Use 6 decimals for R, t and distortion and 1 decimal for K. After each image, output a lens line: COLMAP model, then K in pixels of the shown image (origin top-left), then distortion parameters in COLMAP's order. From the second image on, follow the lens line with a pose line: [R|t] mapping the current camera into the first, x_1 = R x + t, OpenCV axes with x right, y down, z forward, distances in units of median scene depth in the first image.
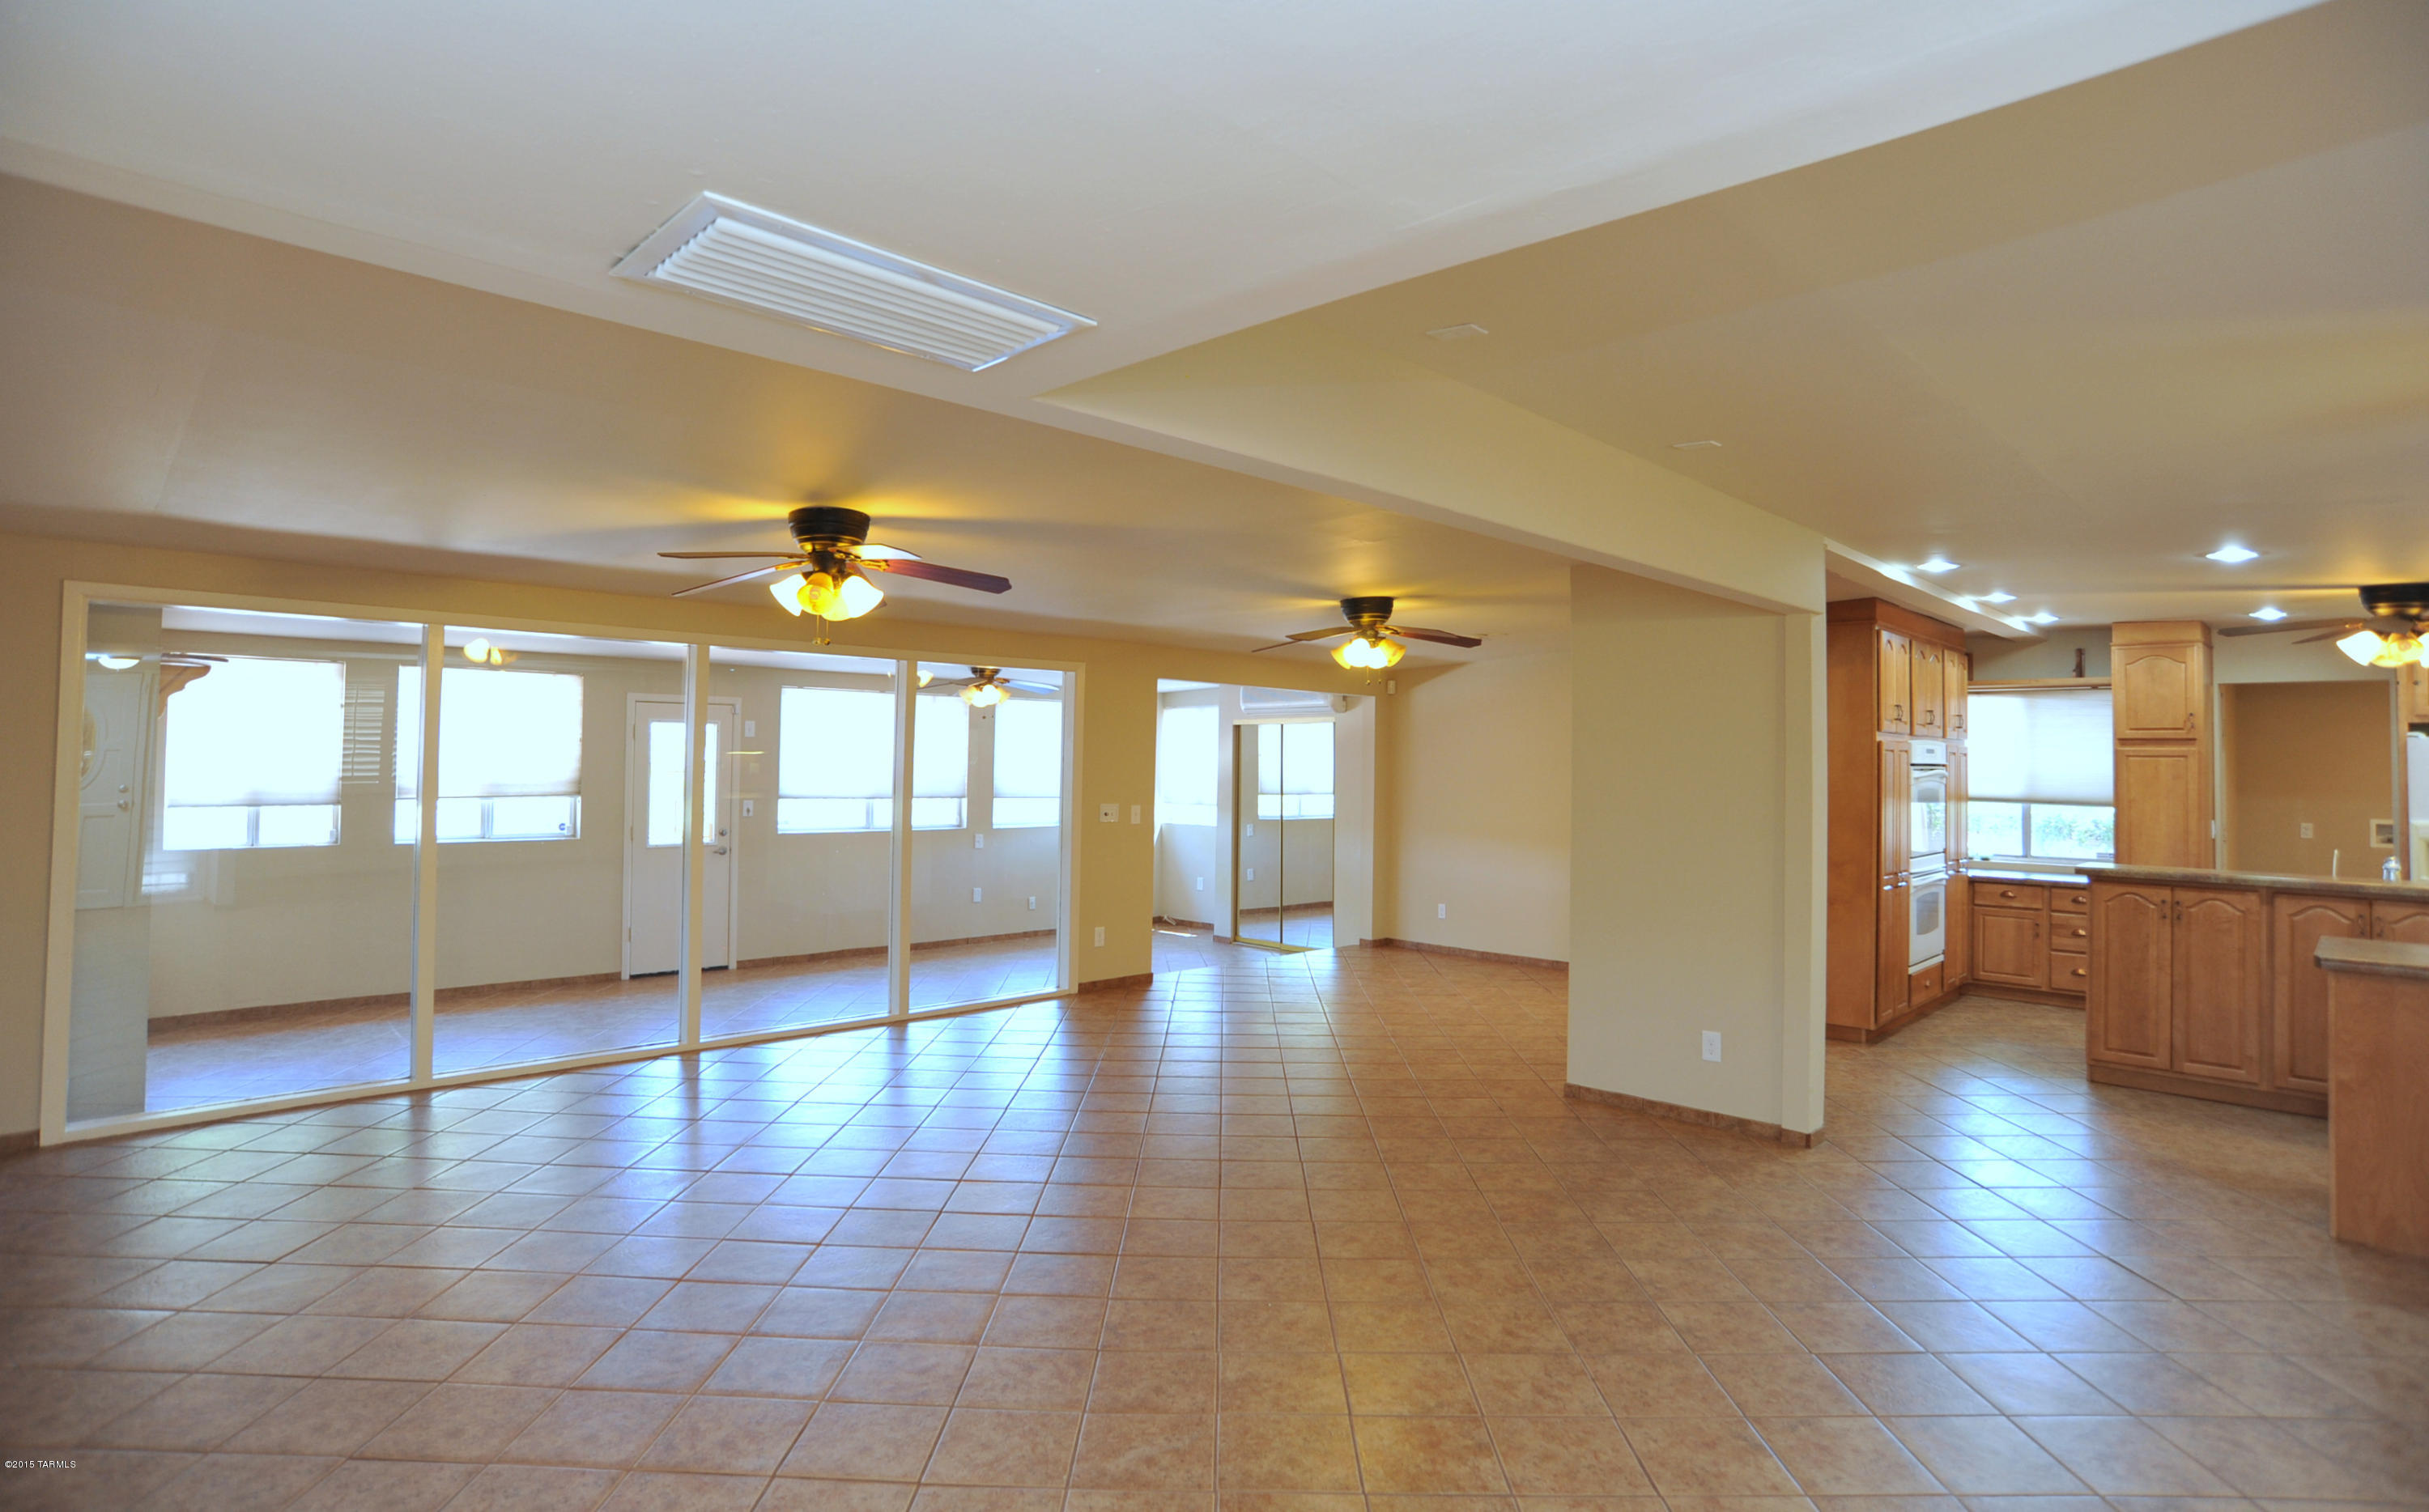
lens RADIAL K [[1275.5, 0, 1214.2], [0, 1275.5, 727.4], [0, 0, 1]] dist [-0.044676, 0.016533]
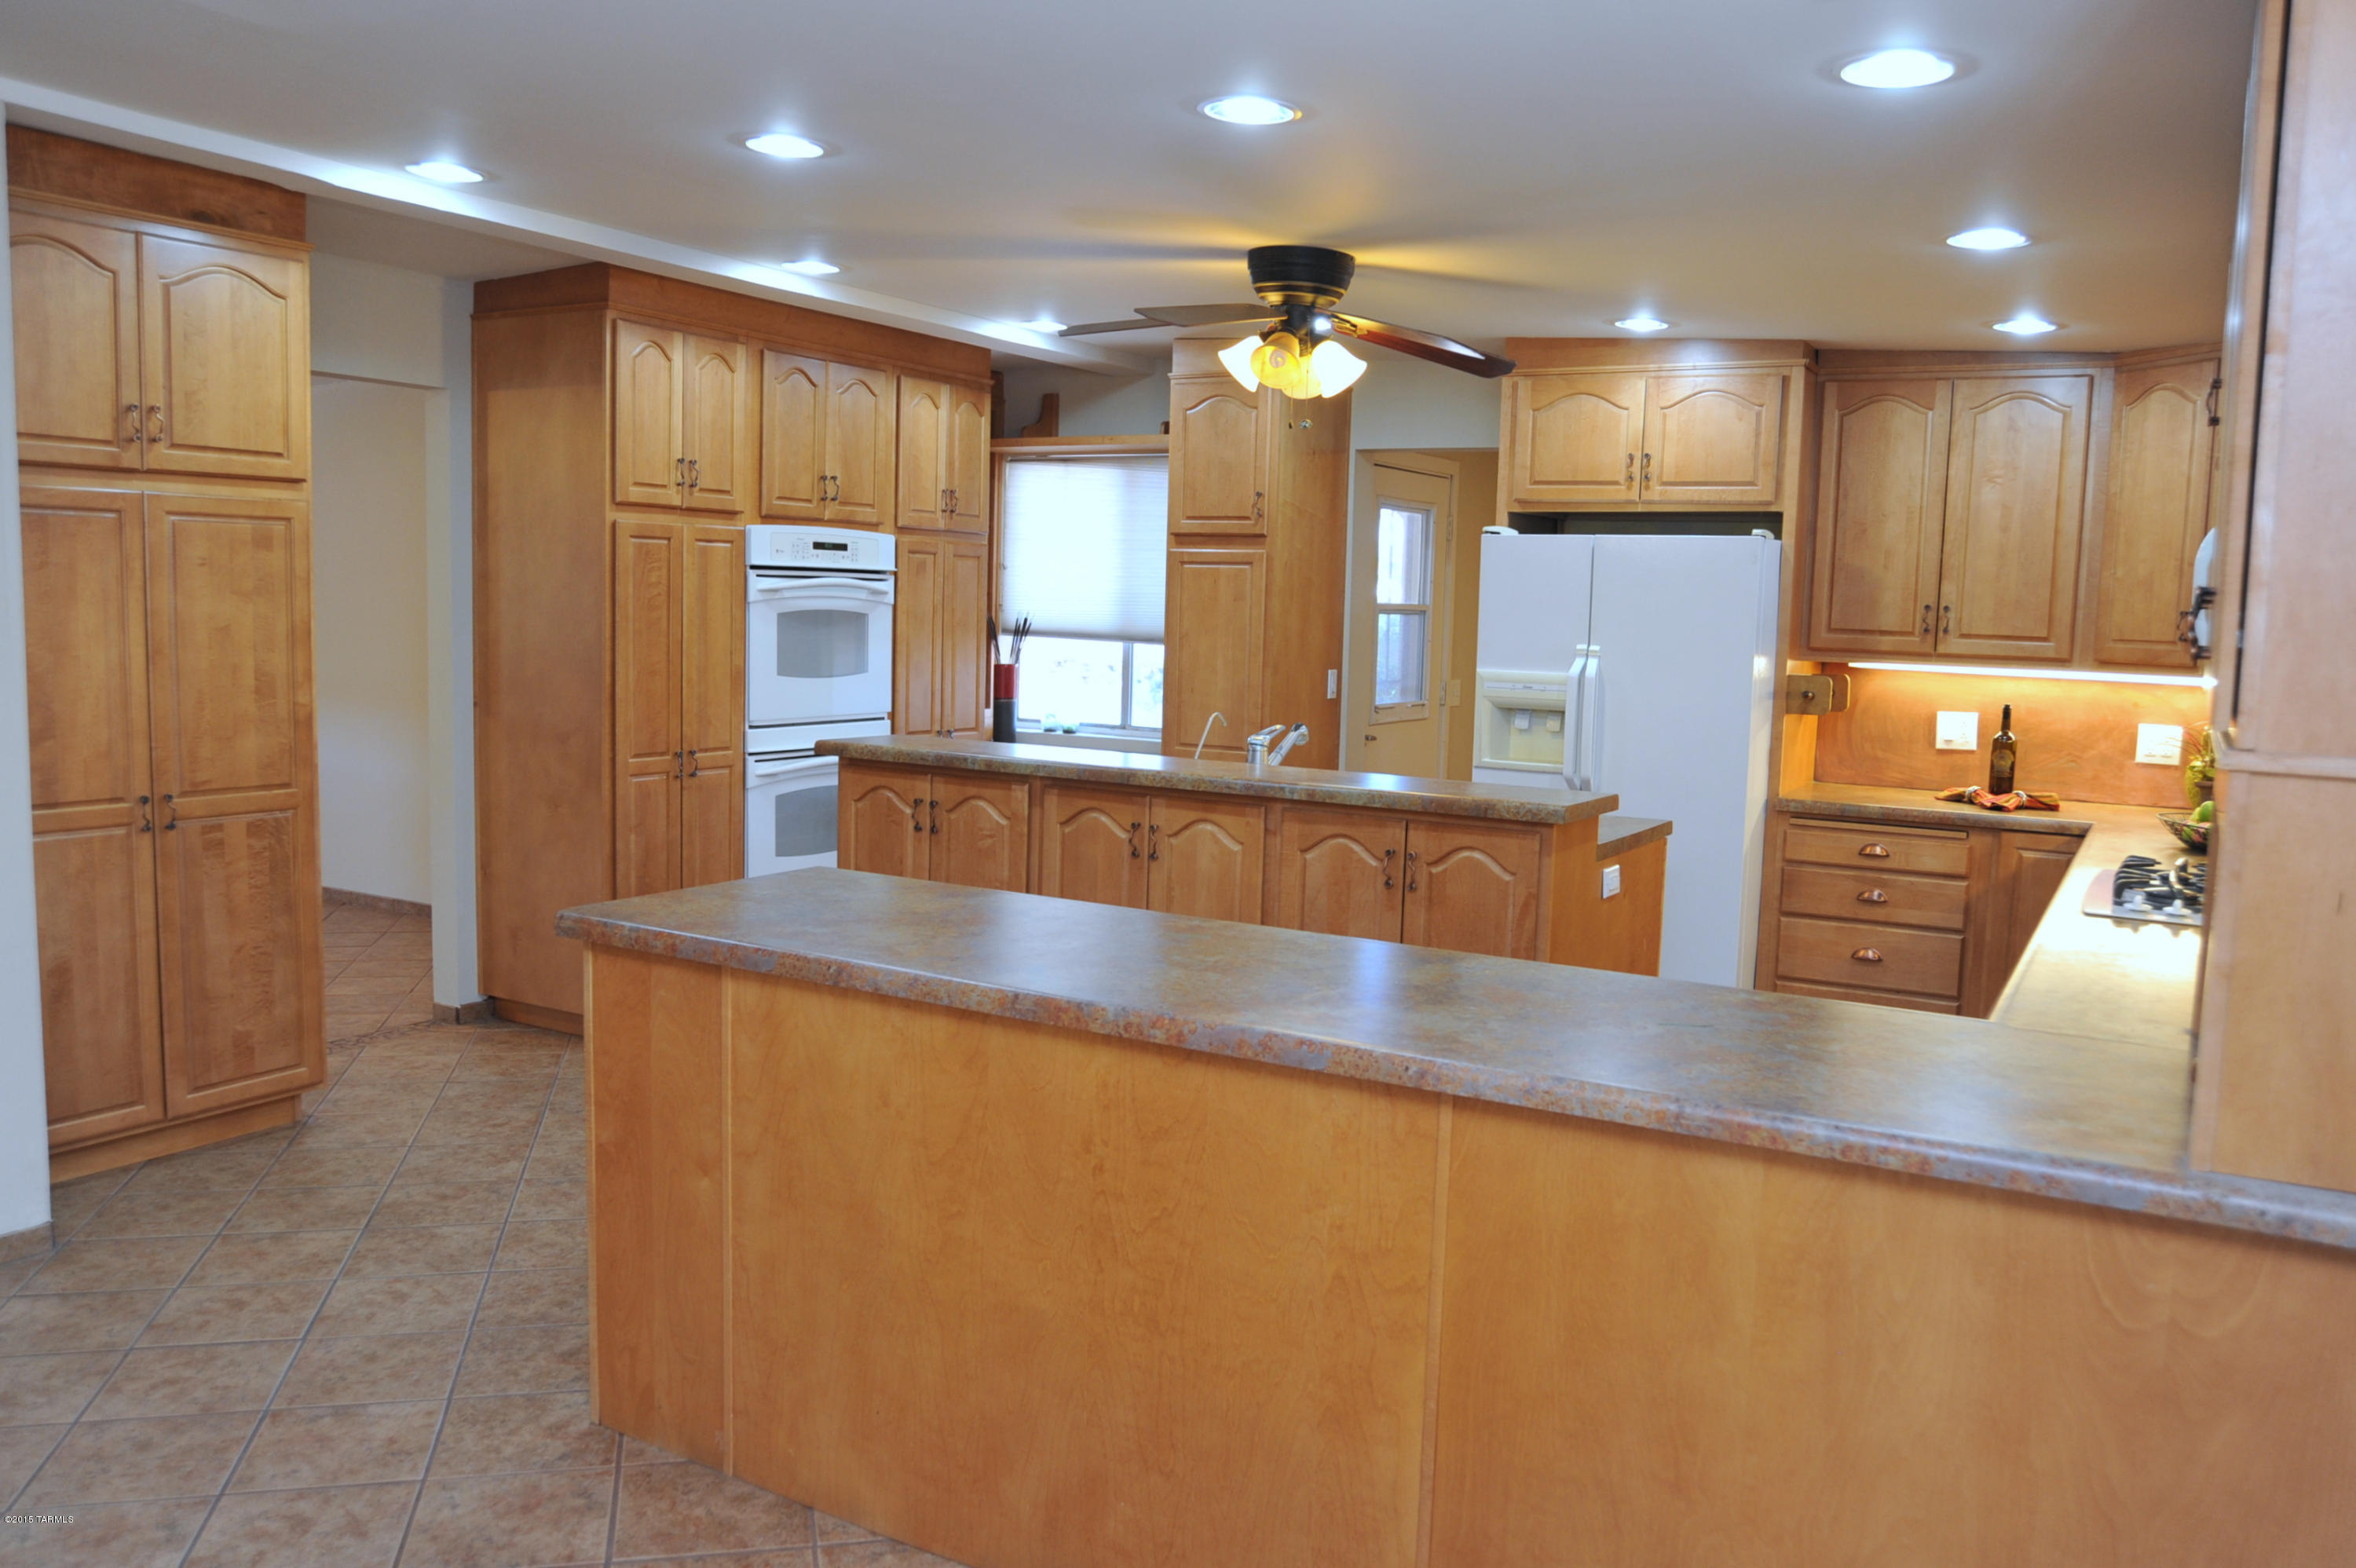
lens RADIAL K [[1830.5, 0, 1180.9], [0, 1830.5, 807.7], [0, 0, 1]] dist [-0.073736, 0.028467]
pose [[0.975008, -0.010380, 0.221929, 0.543106], [-0.021233, 0.989982, 0.139585, 0.017540], [-0.221155, -0.140809, 0.965020, 0.125702]]
